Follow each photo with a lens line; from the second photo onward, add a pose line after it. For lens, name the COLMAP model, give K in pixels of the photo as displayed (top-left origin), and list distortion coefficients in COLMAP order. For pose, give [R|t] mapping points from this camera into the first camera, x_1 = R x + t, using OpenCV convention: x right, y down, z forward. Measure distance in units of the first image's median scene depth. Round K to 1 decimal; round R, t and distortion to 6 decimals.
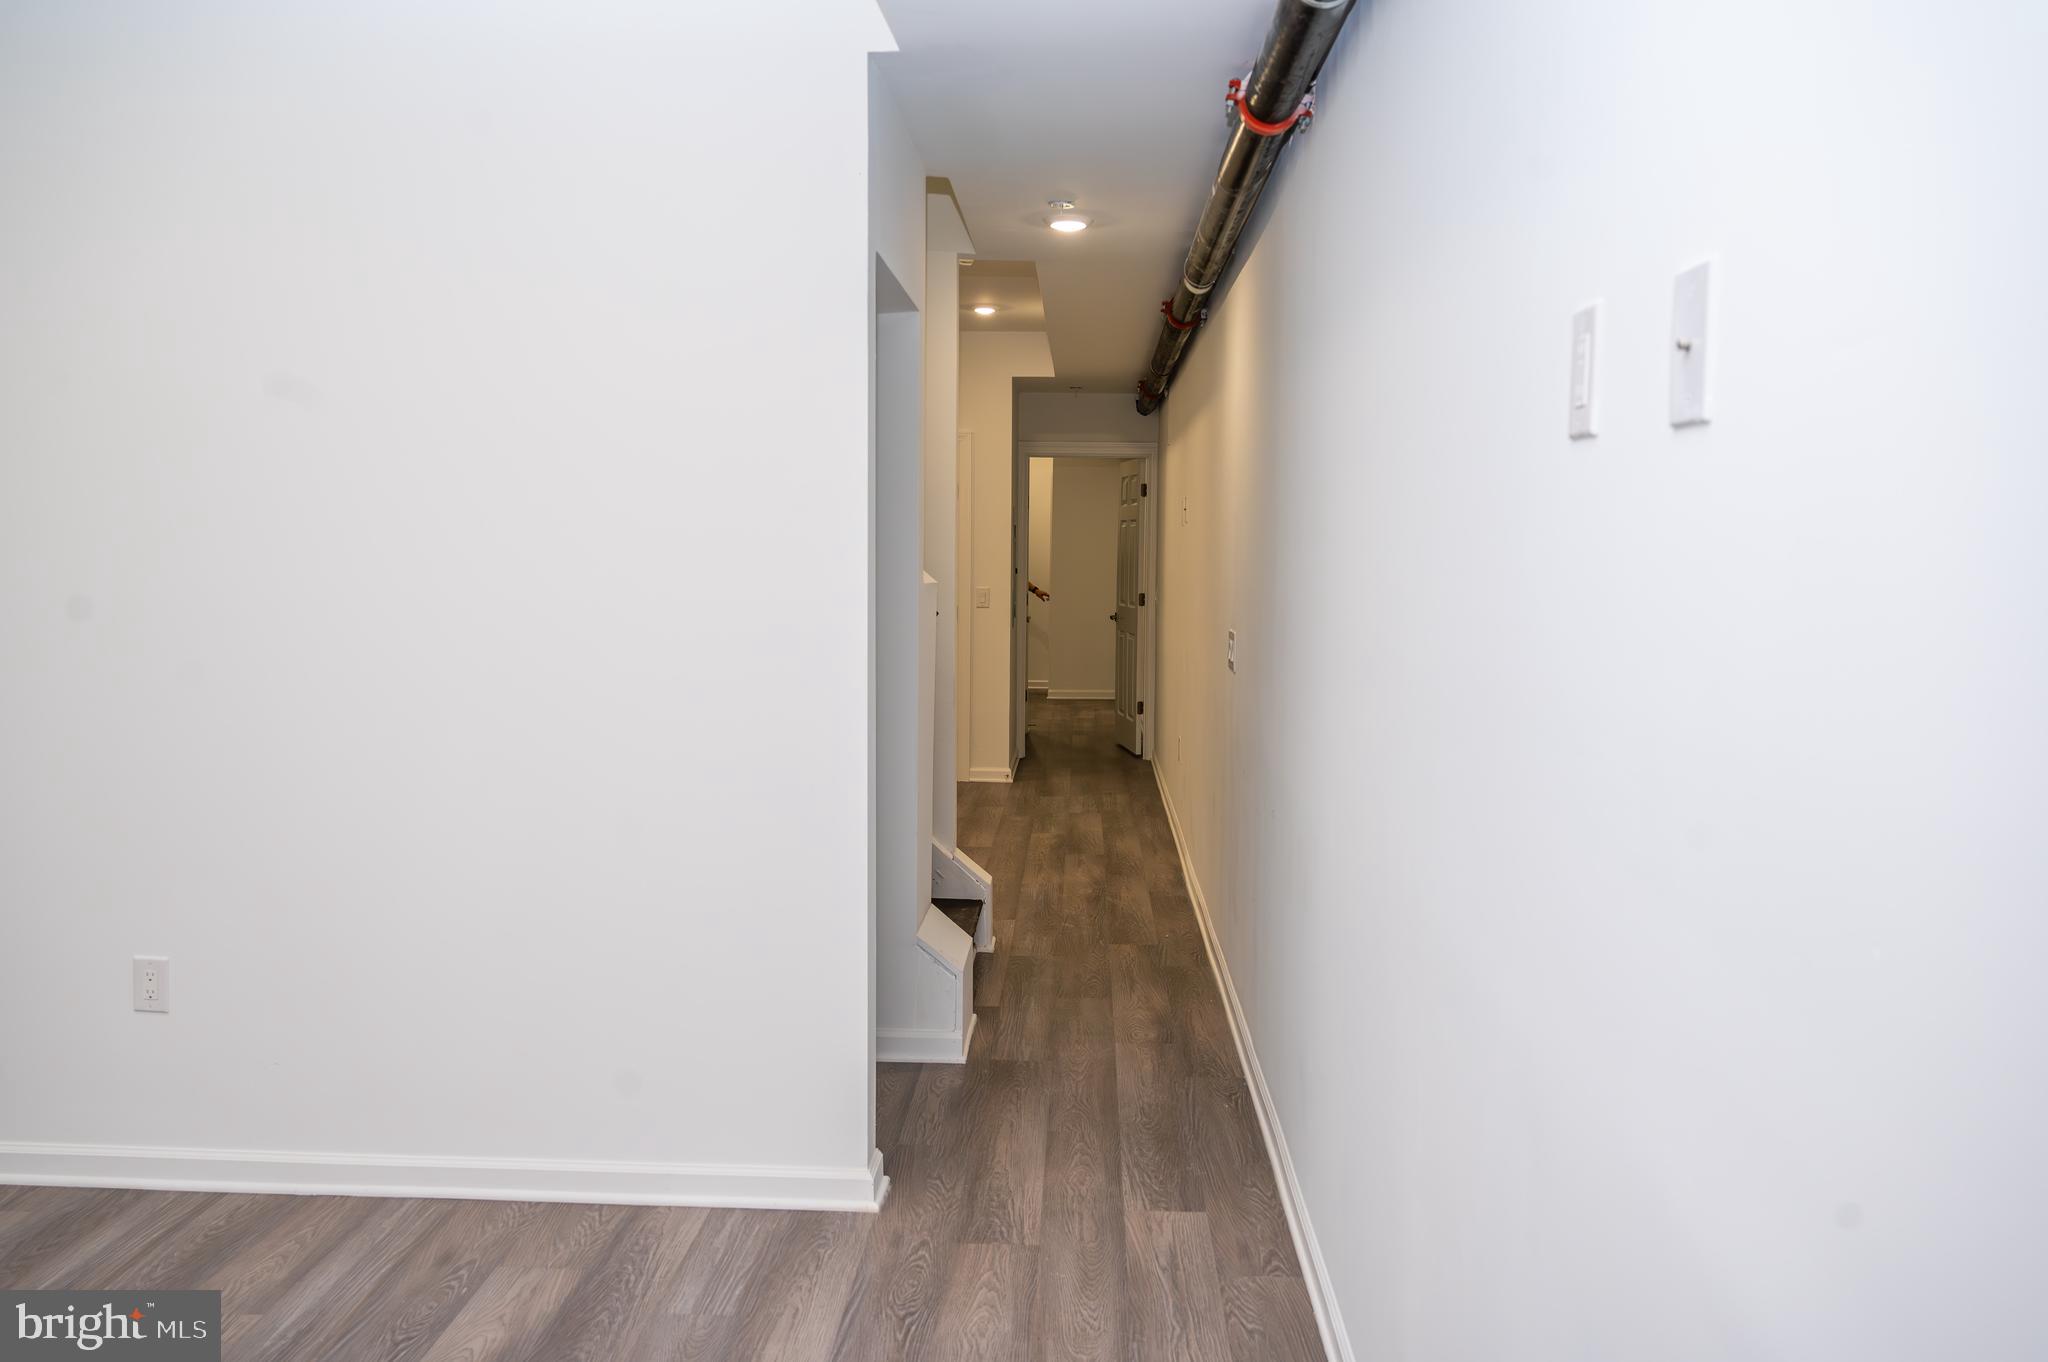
lens RADIAL K [[1605.5, 0, 1024.0], [0, 1605.5, 681.0], [0, 0, 1]] dist [-0.003434, -0.003451]
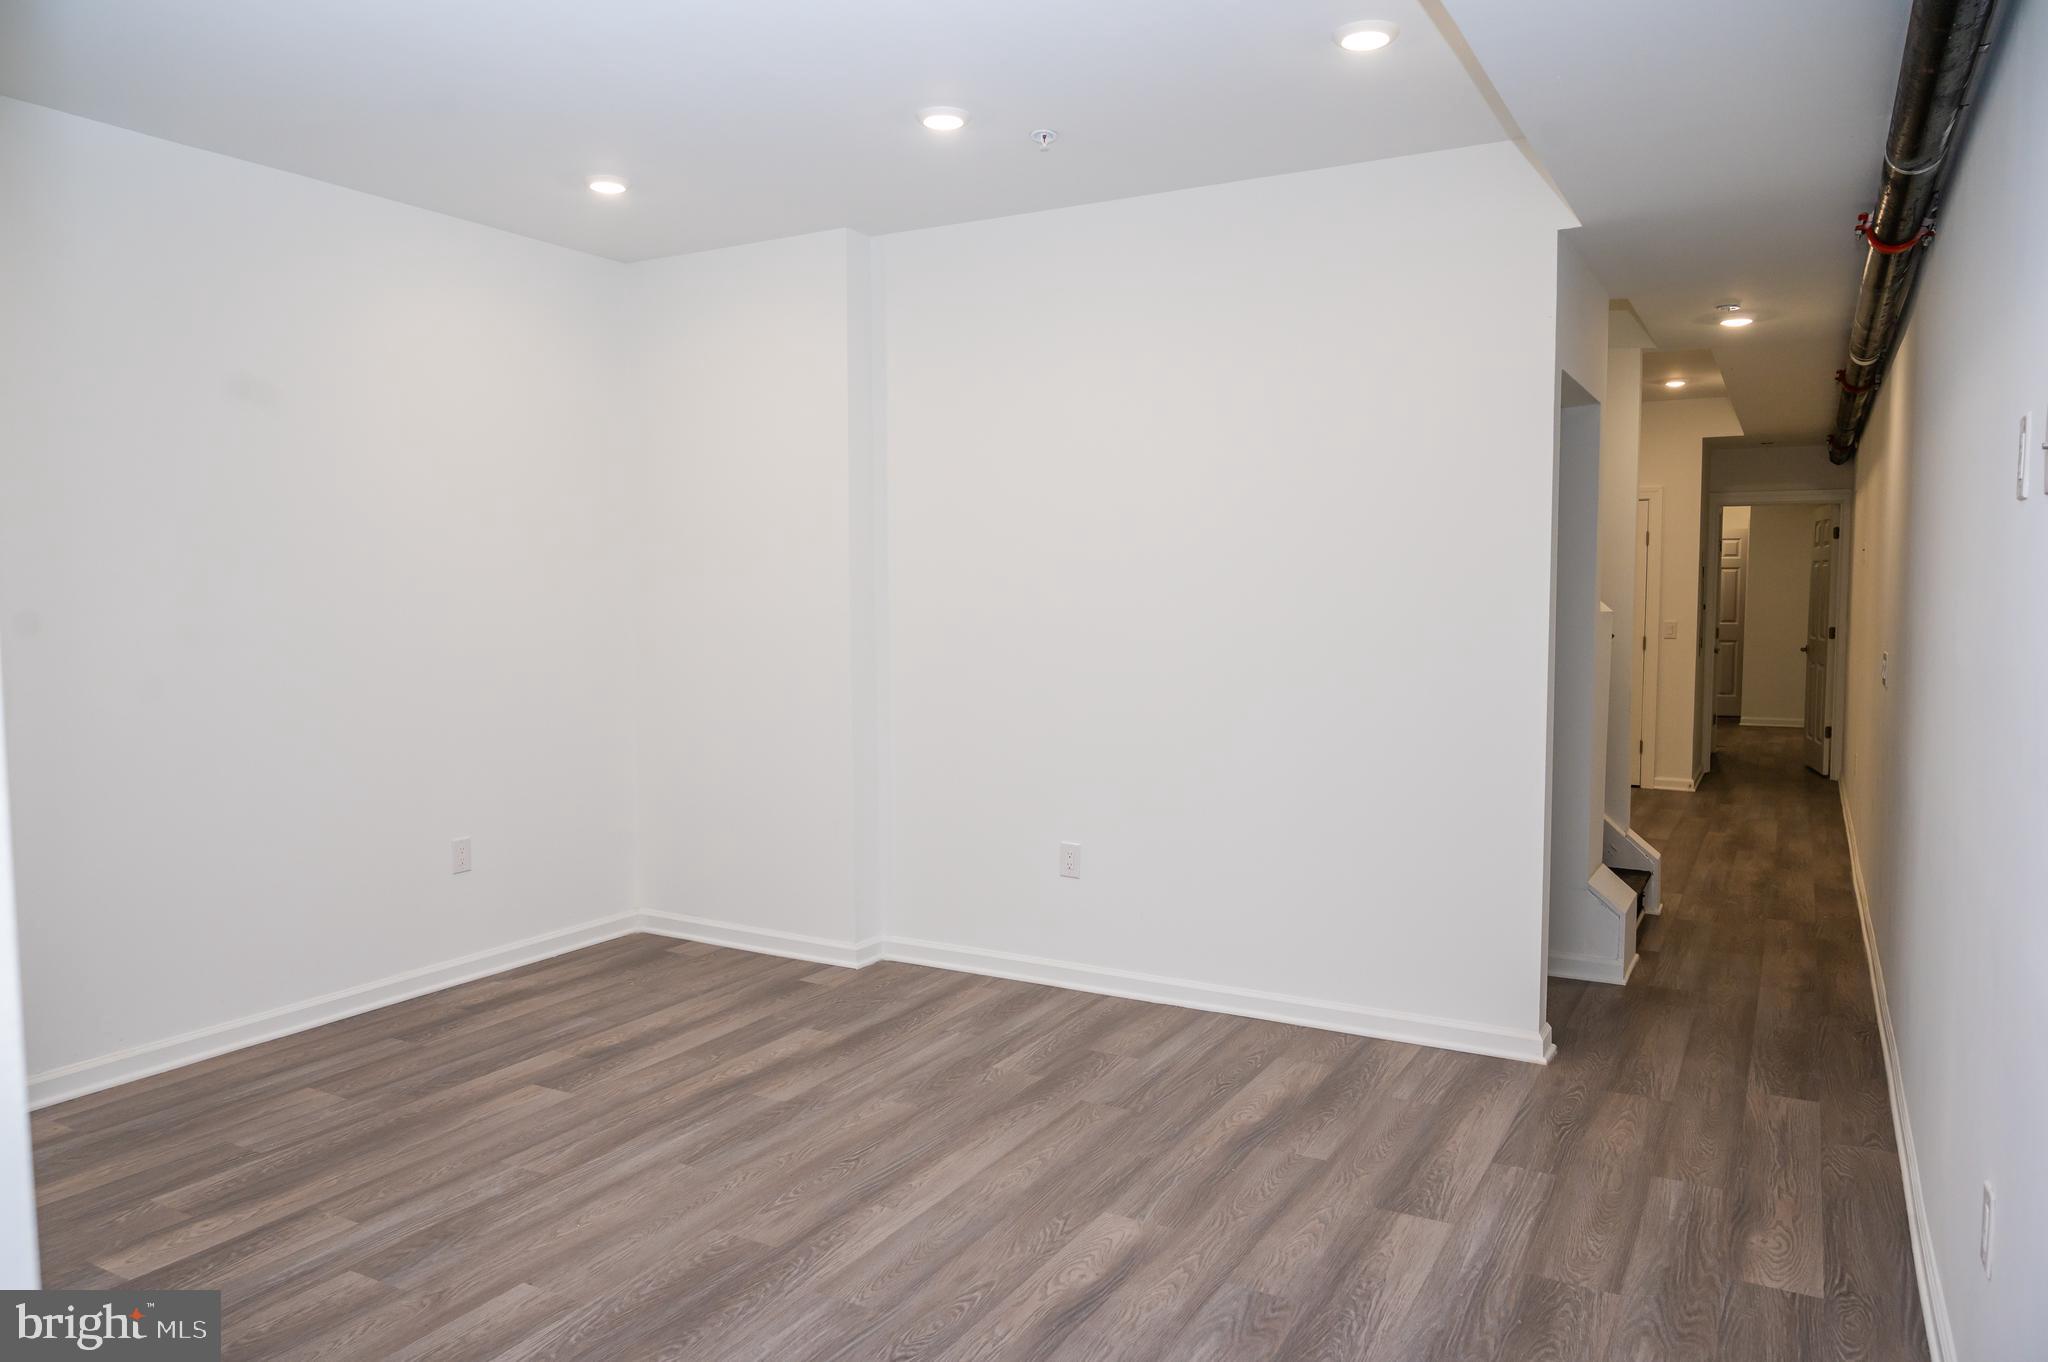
lens RADIAL K [[1379.5, 0, 1024.0], [0, 1379.5, 681.0], [0, 0, 1]] dist [-0.003564, 0.001036]
pose [[0.888699, 0.020397, -0.458037, 0.035925], [-0.029069, 0.999507, -0.011890, 0.022093], [0.457569, 0.023881, 0.888853, -0.206268]]
